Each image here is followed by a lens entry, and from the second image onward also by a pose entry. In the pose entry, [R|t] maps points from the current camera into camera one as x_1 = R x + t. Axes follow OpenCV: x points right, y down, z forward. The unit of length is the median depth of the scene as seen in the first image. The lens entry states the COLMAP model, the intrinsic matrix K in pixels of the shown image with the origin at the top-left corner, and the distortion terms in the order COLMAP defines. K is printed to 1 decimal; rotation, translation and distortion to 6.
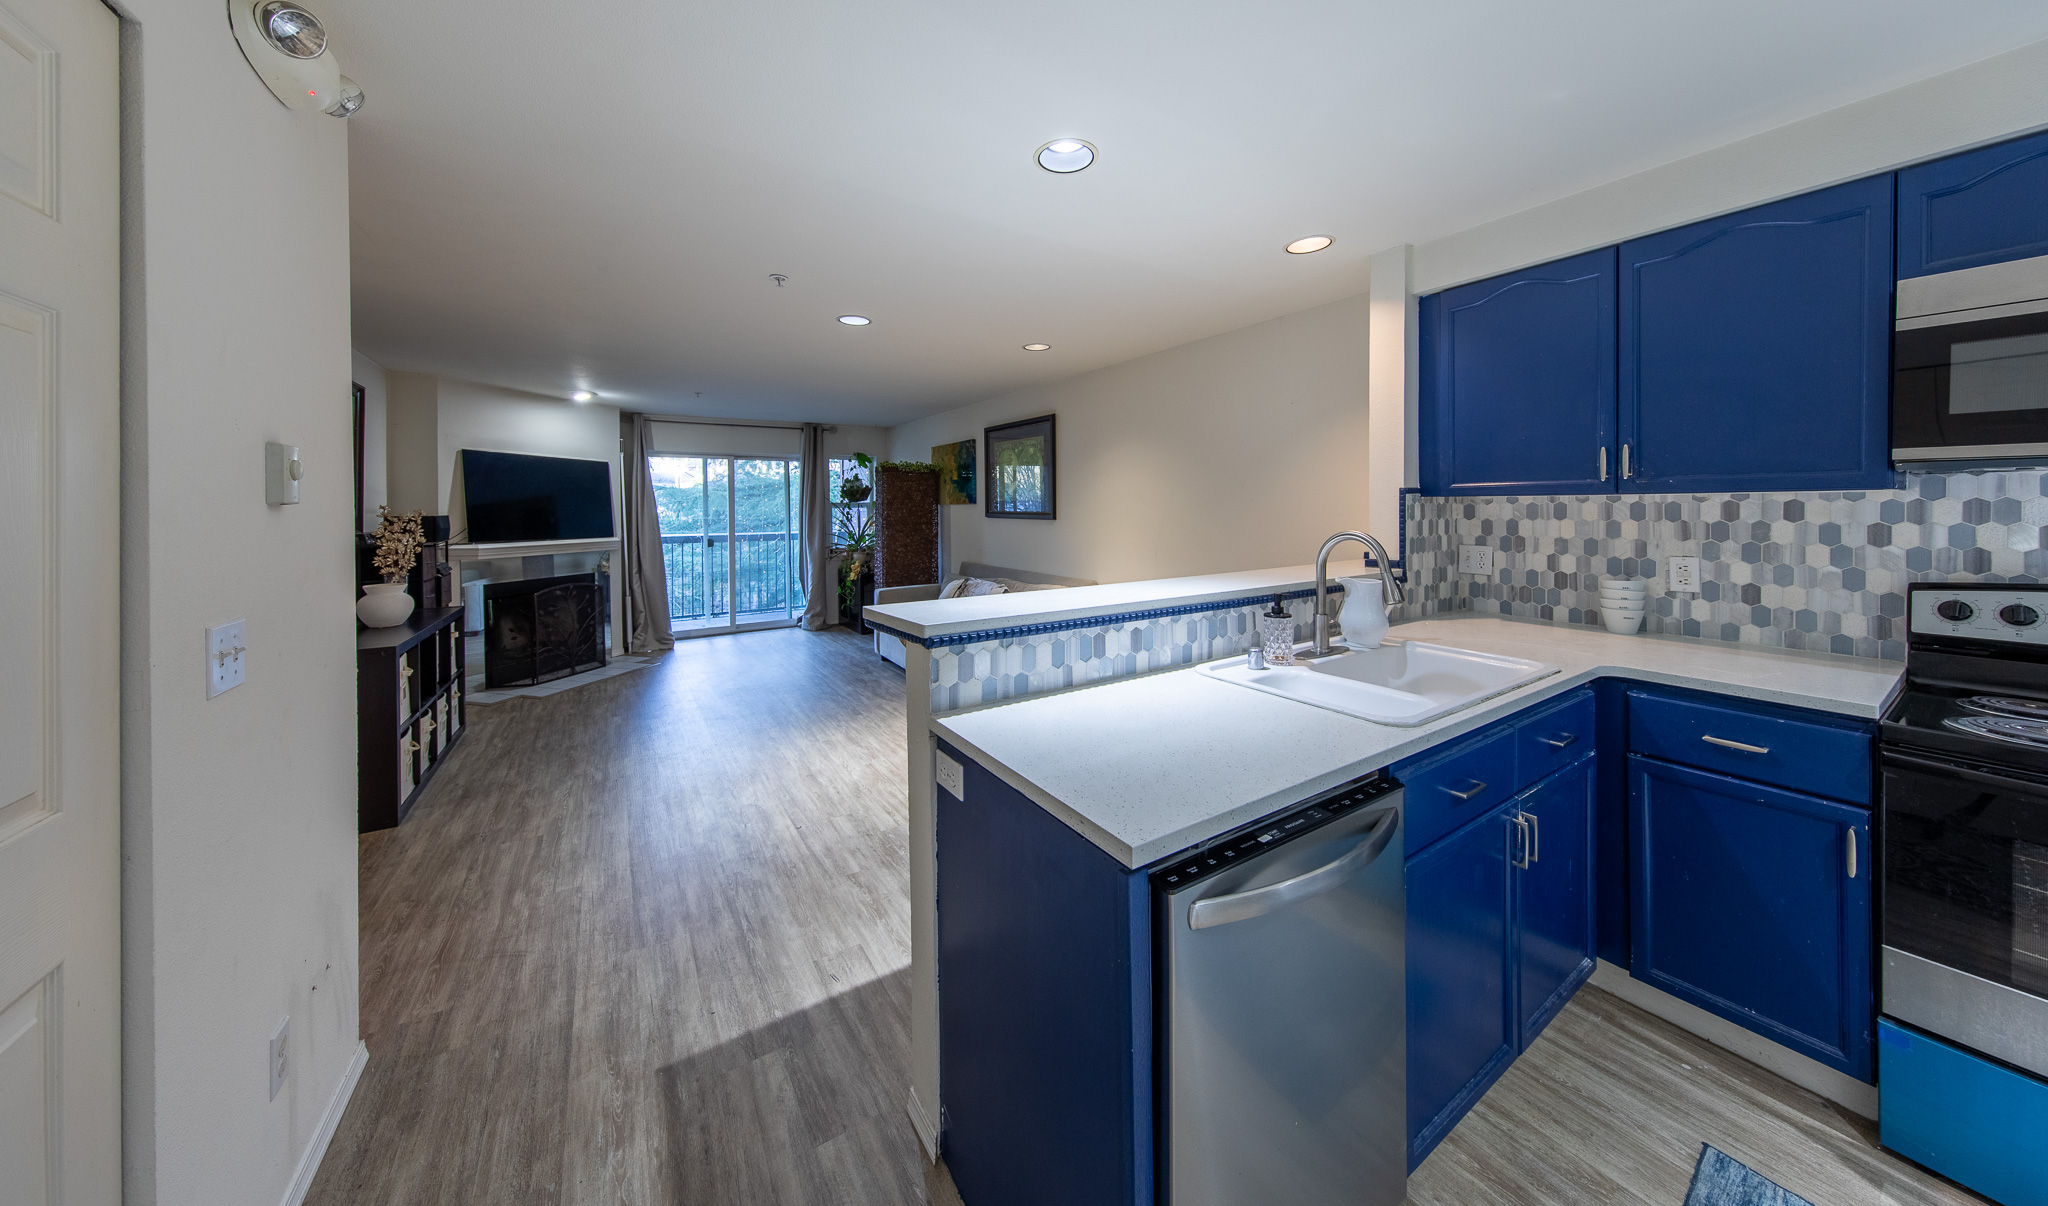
lens RADIAL K [[637.4, 0, 1024.5], [0, 637.4, 511.5], [0, 0, 1]] dist [0.000571, -0.000052]
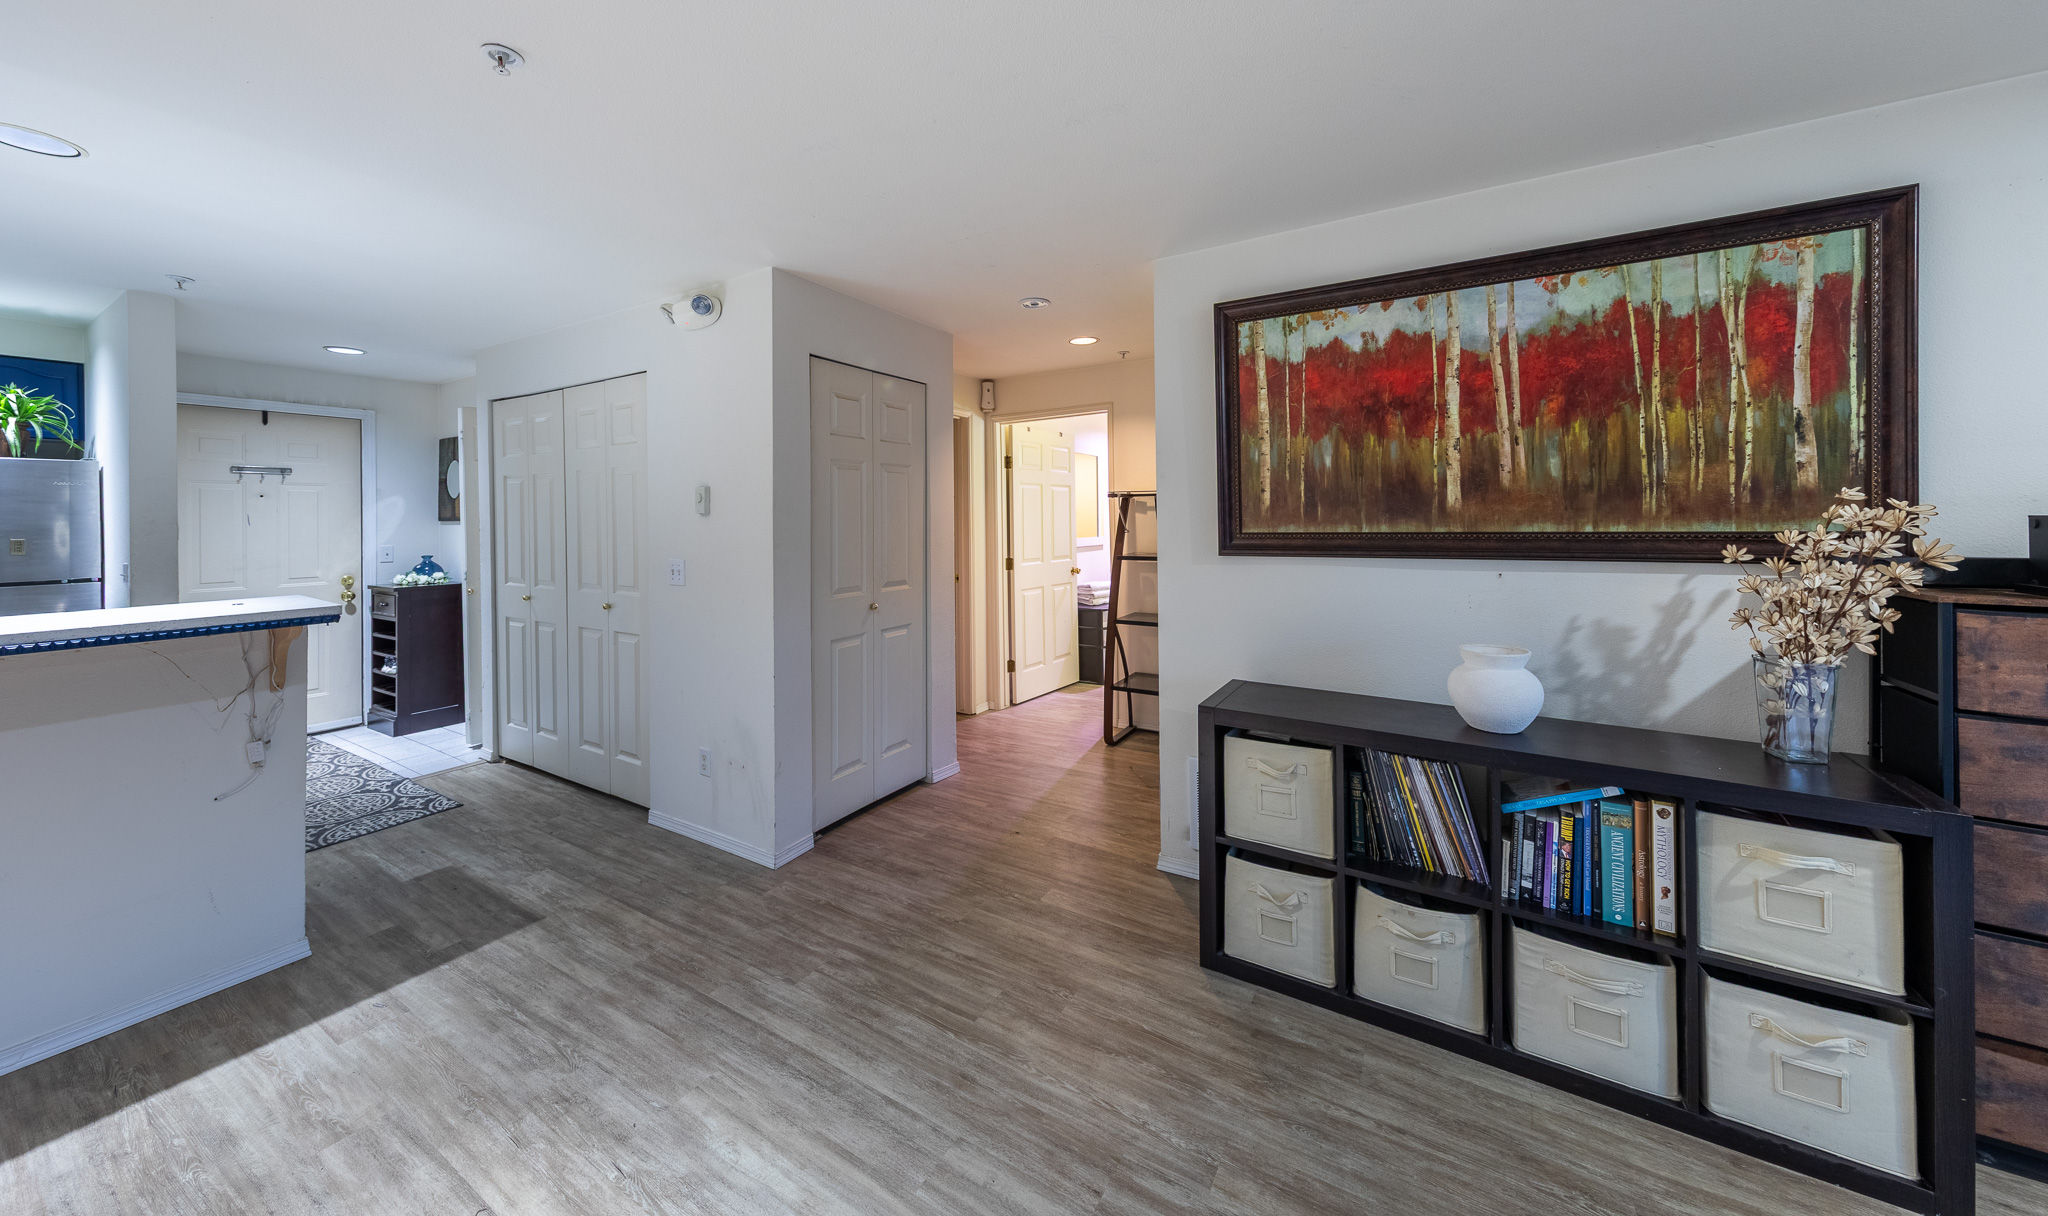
lens RADIAL K [[692.2, 0, 1020.1], [0, 692.2, 515.5], [0, 0, 1]] dist [0.005100, -0.000055]
pose [[-0.898585, 0.016131, -0.438504, -0.544119], [0.014046, 0.999869, 0.007998, -0.005899], [0.438576, 0.001028, -0.898694, 1.796280]]
